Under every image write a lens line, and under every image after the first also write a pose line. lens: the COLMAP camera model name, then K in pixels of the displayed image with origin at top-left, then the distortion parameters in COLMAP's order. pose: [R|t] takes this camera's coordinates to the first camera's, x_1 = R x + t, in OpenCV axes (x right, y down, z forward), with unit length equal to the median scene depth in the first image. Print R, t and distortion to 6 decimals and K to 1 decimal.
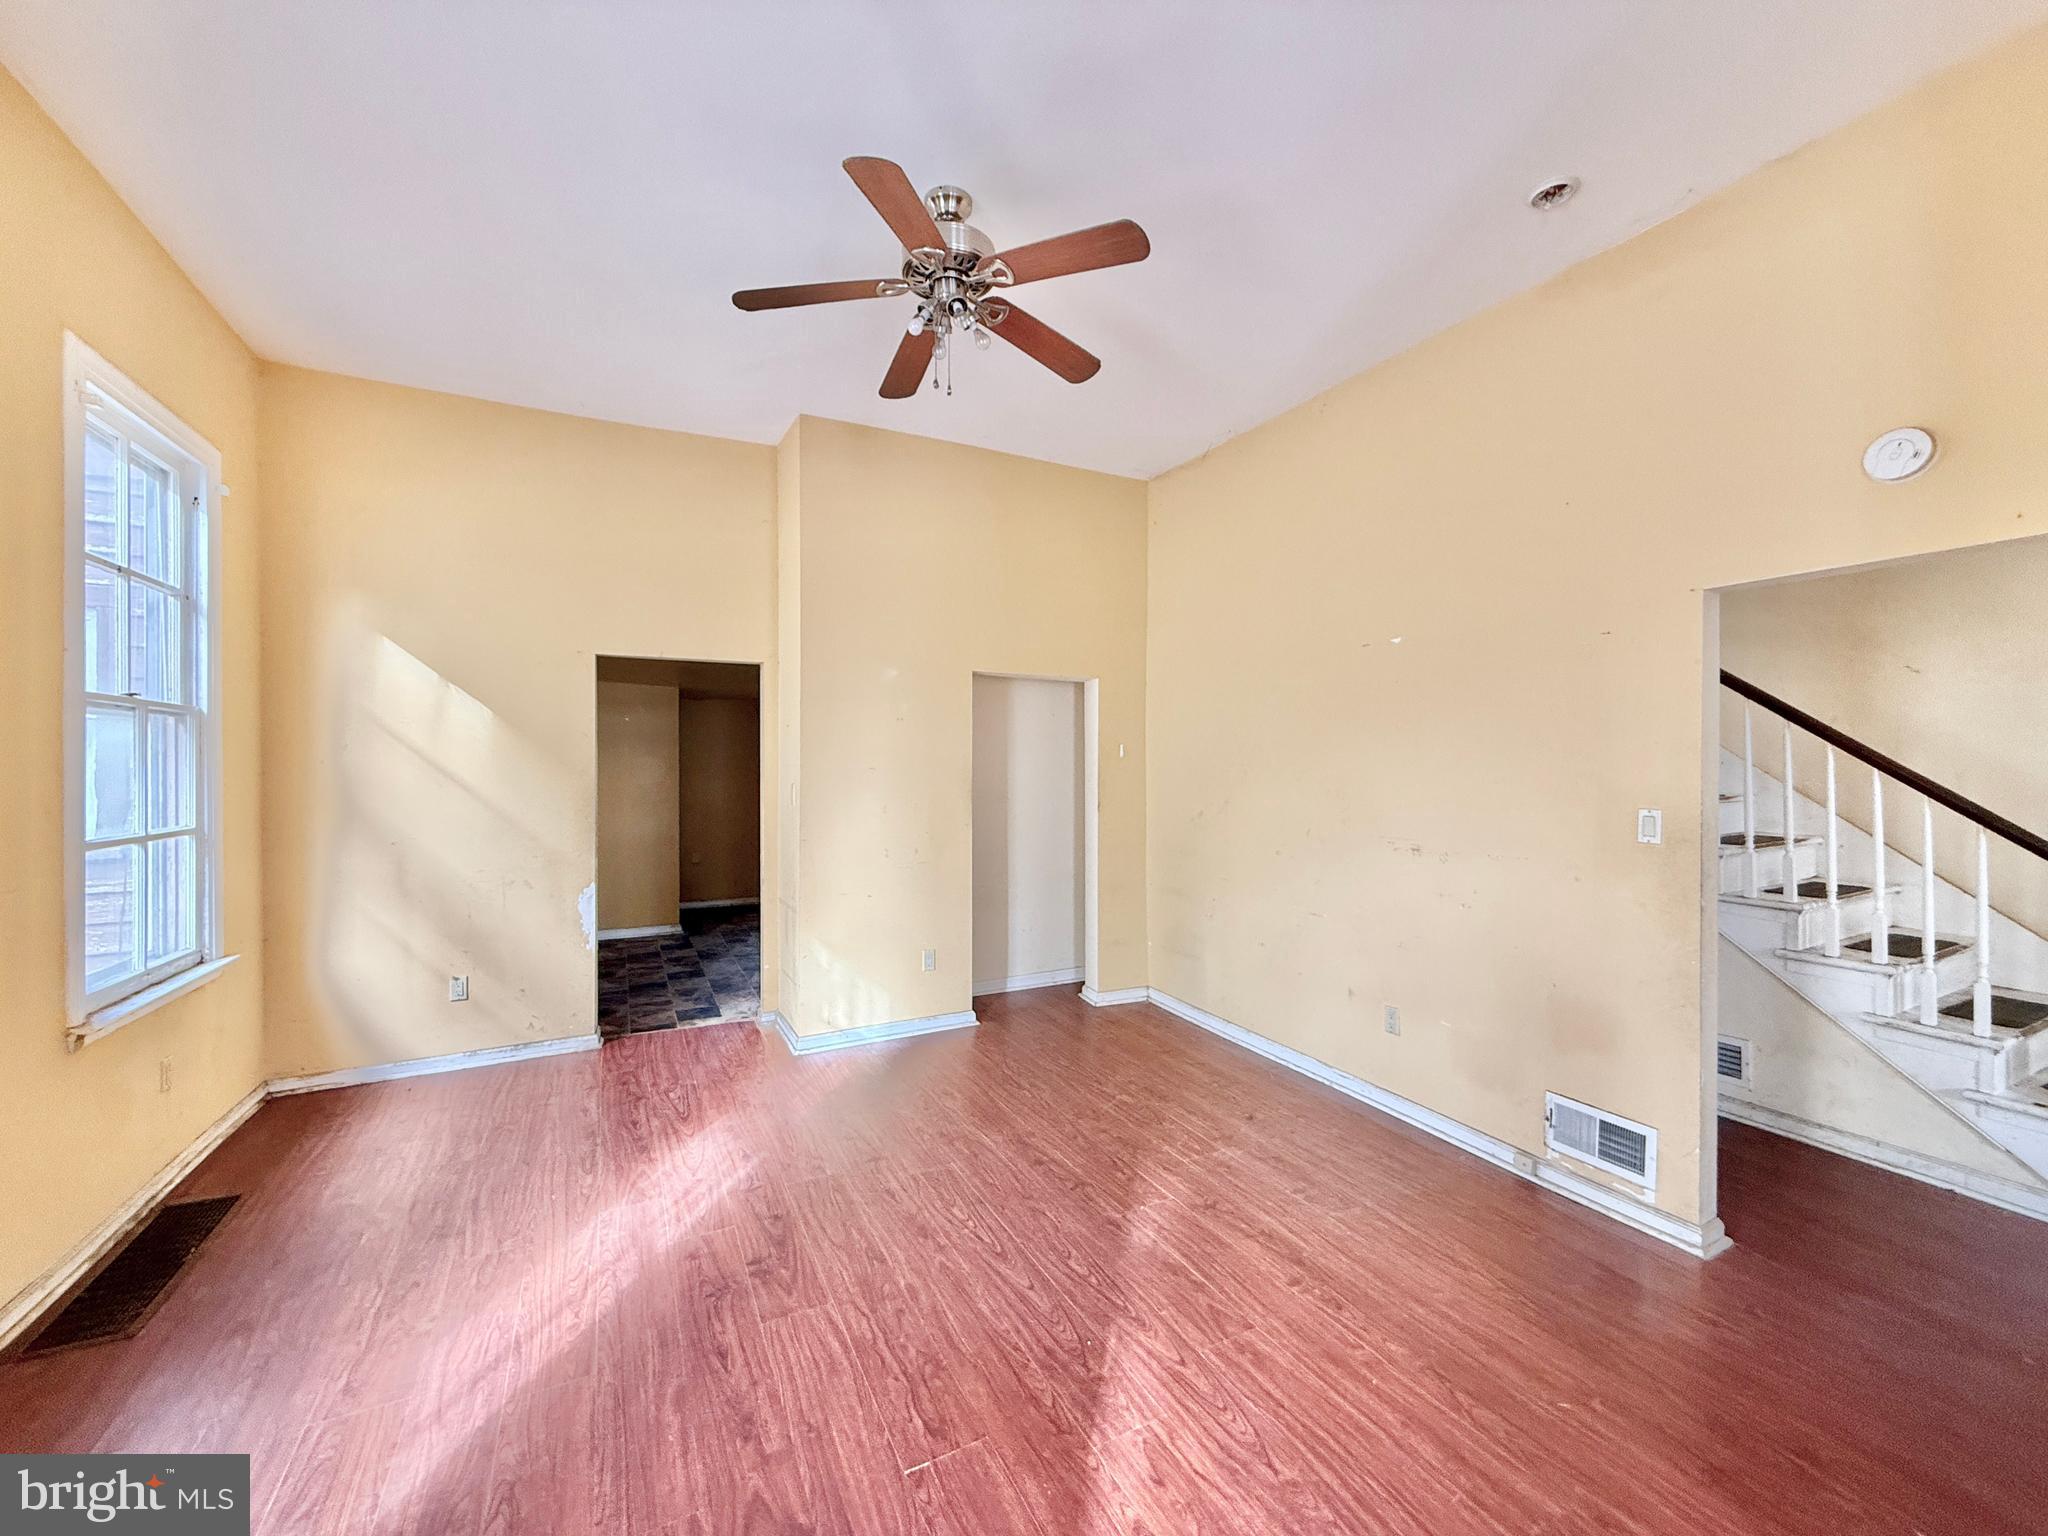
lens RADIAL K [[825.7, 0, 1029.8], [0, 825.7, 767.3], [0, 0, 1]] dist [0.003738, -0.000917]
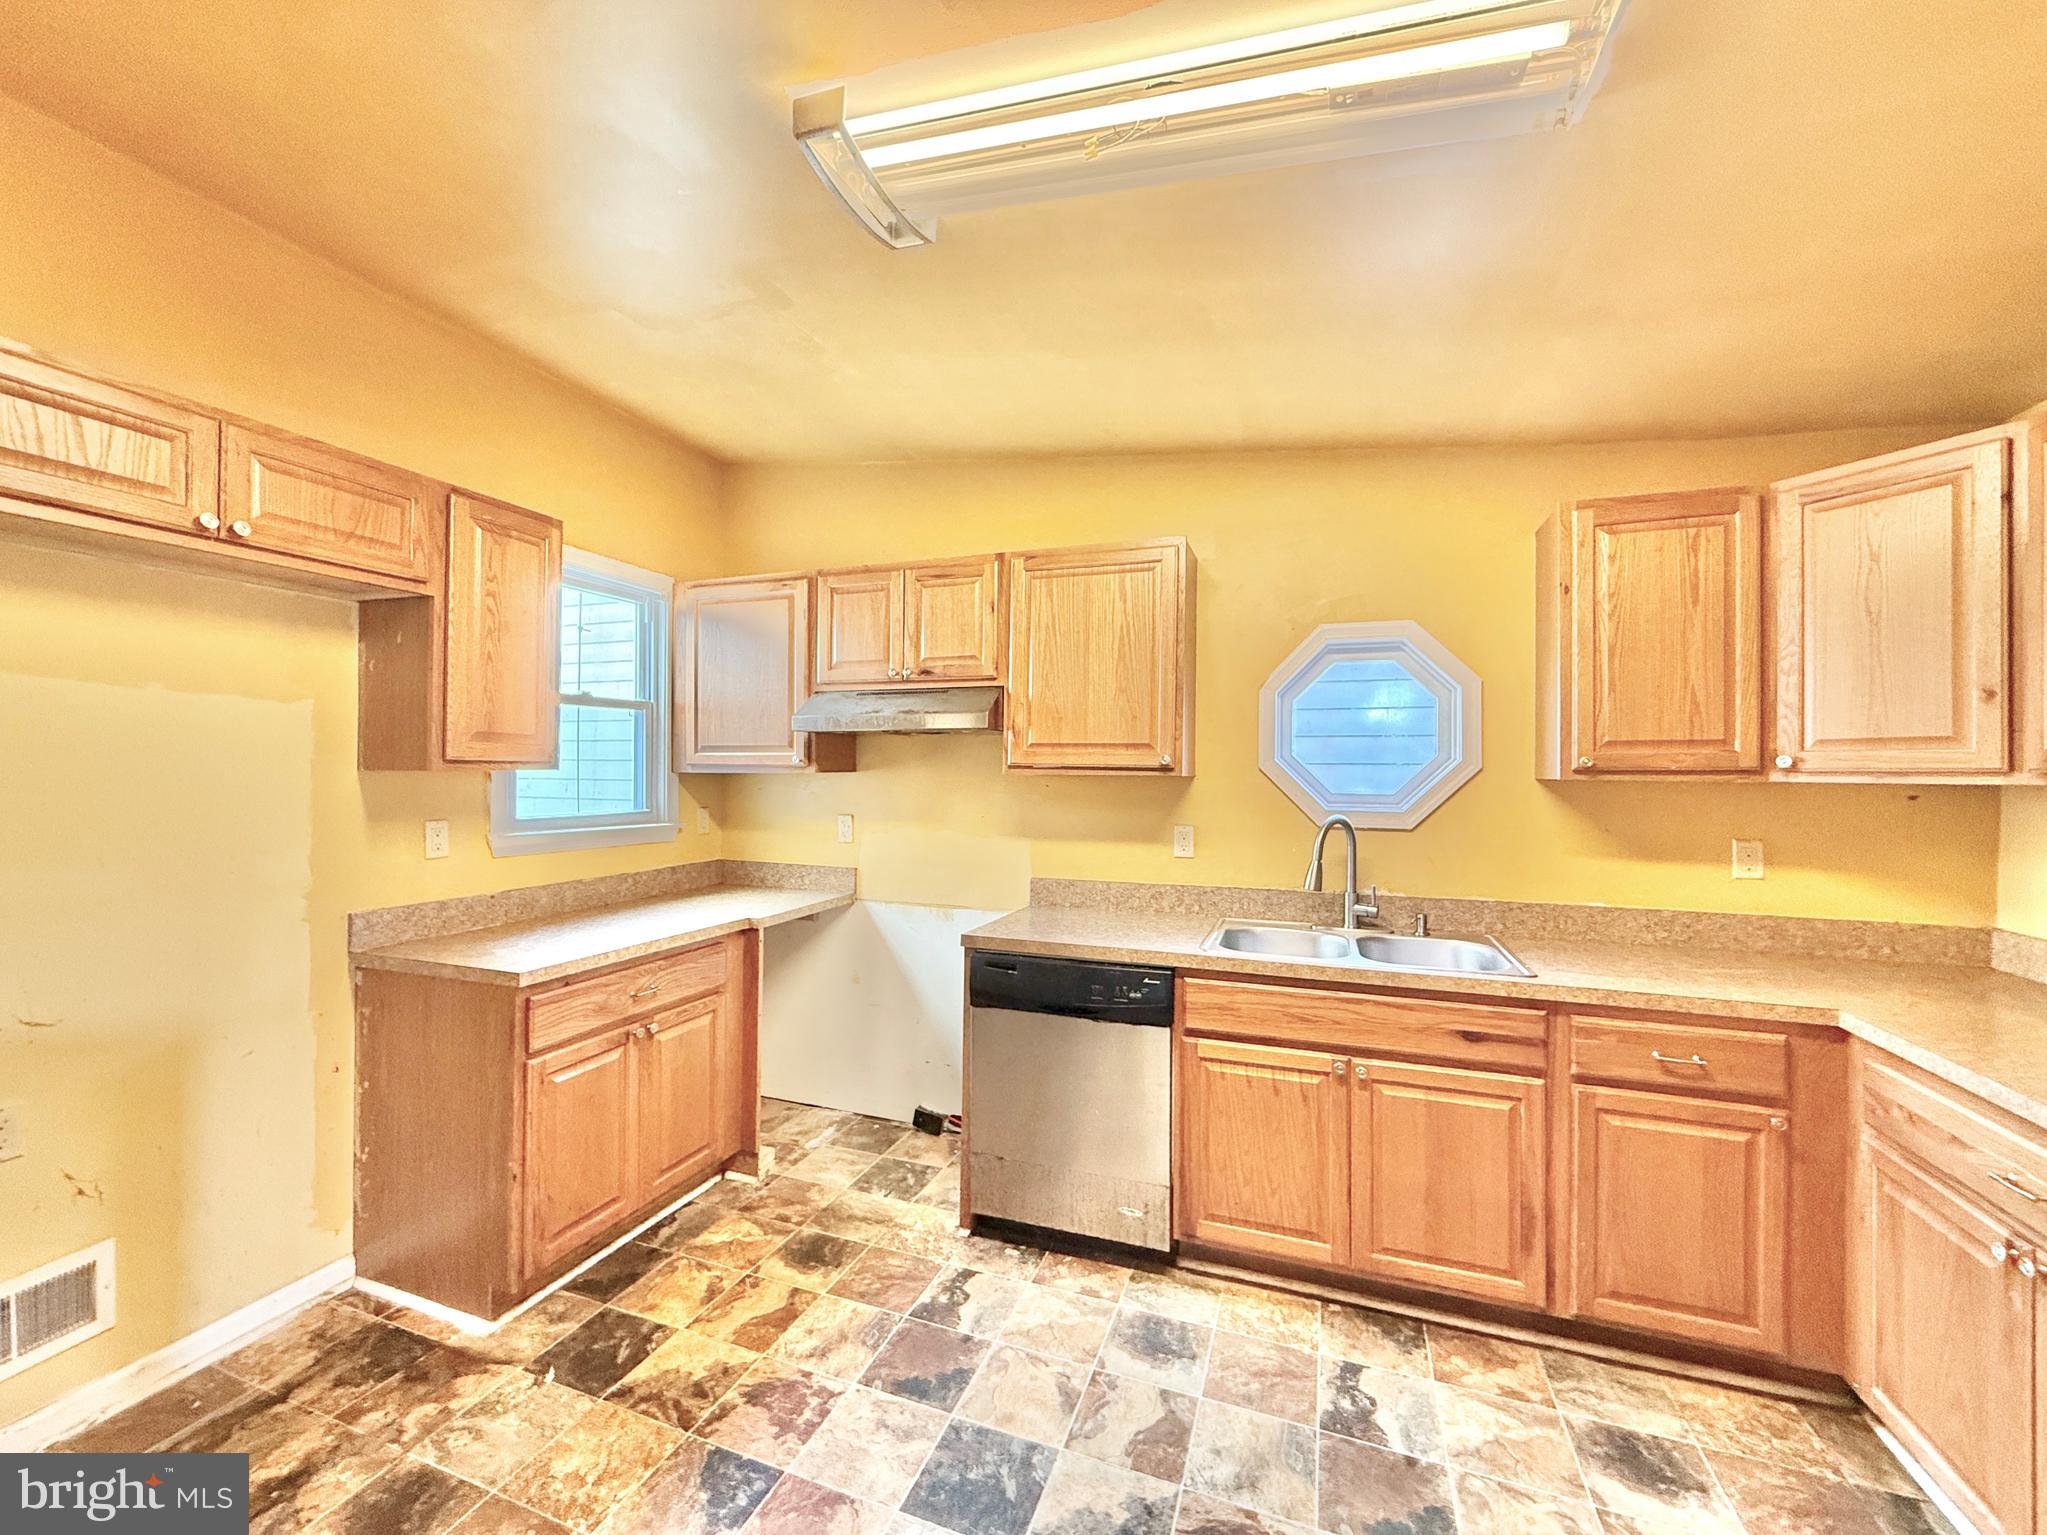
lens RADIAL K [[825.2, 0, 1043.2], [0, 825.2, 764.5], [0, 0, 1]] dist [0.003738, -0.000917]
pose [[-0.725625, -0.013199, -0.687964, -0.284668], [-0.014400, 0.999888, -0.003996, 0.026215], [0.687940, 0.007008, -0.725734, 1.423797]]
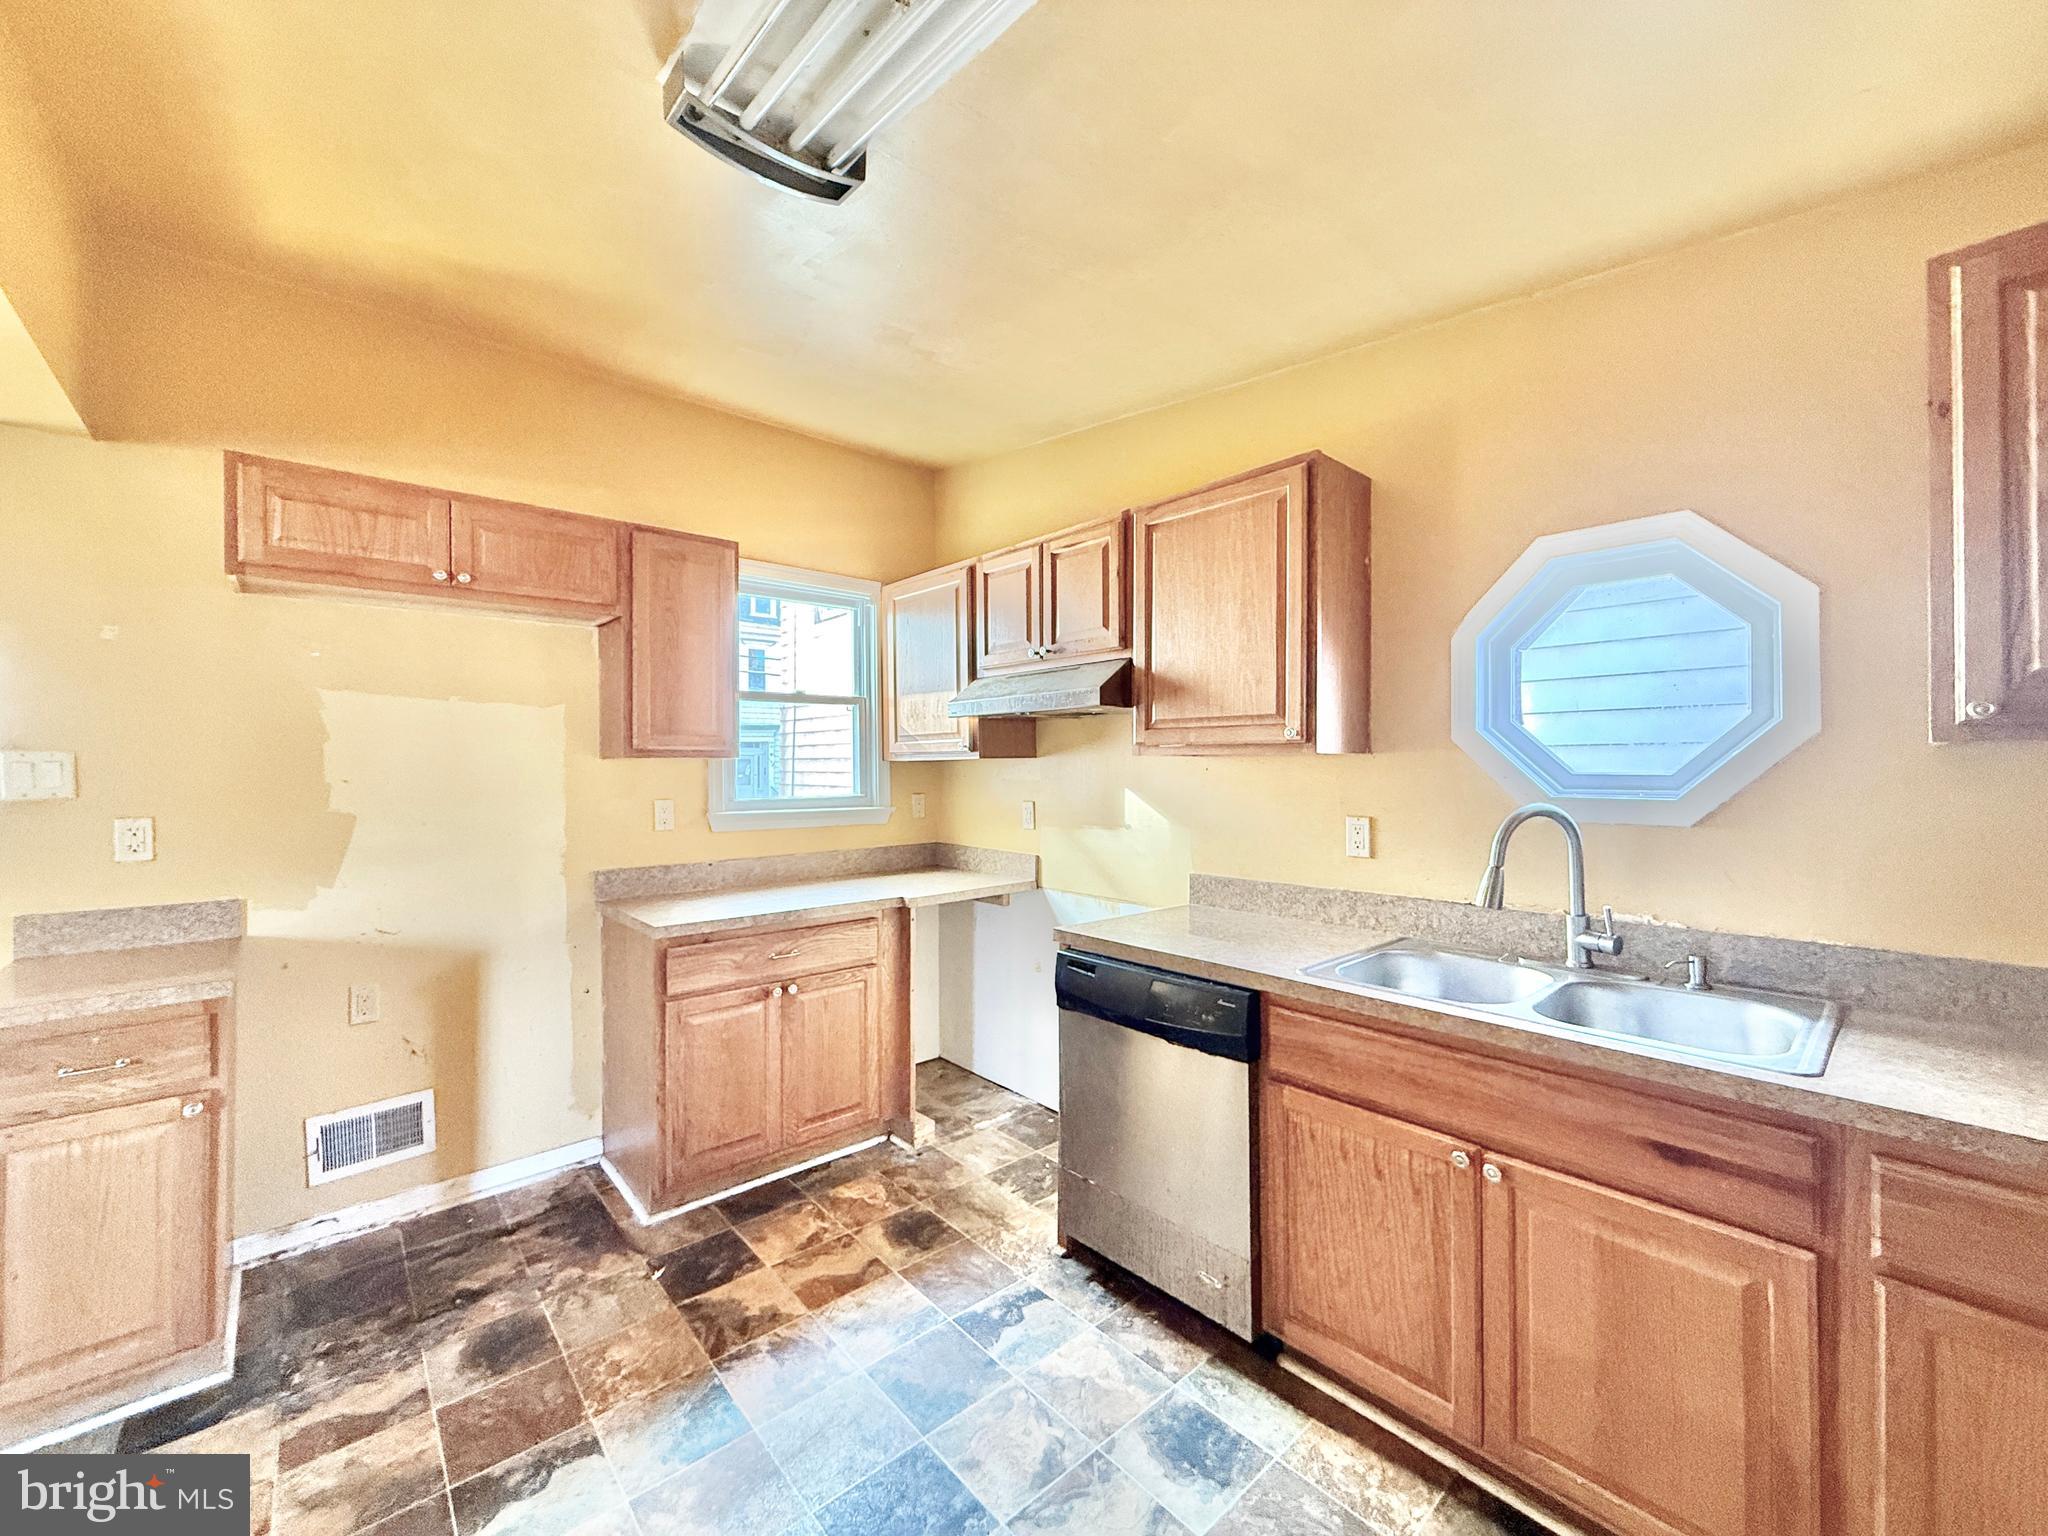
lens RADIAL K [[825.7, 0, 1020.0], [0, 825.7, 764.2], [0, 0, 1]] dist [0.003738, -0.000917]
pose [[-0.967503, 0.002943, -0.252841, -0.454969], [0.001467, 0.999981, 0.006026, 0.032913], [0.252854, 0.005459, -0.967489, 1.468887]]
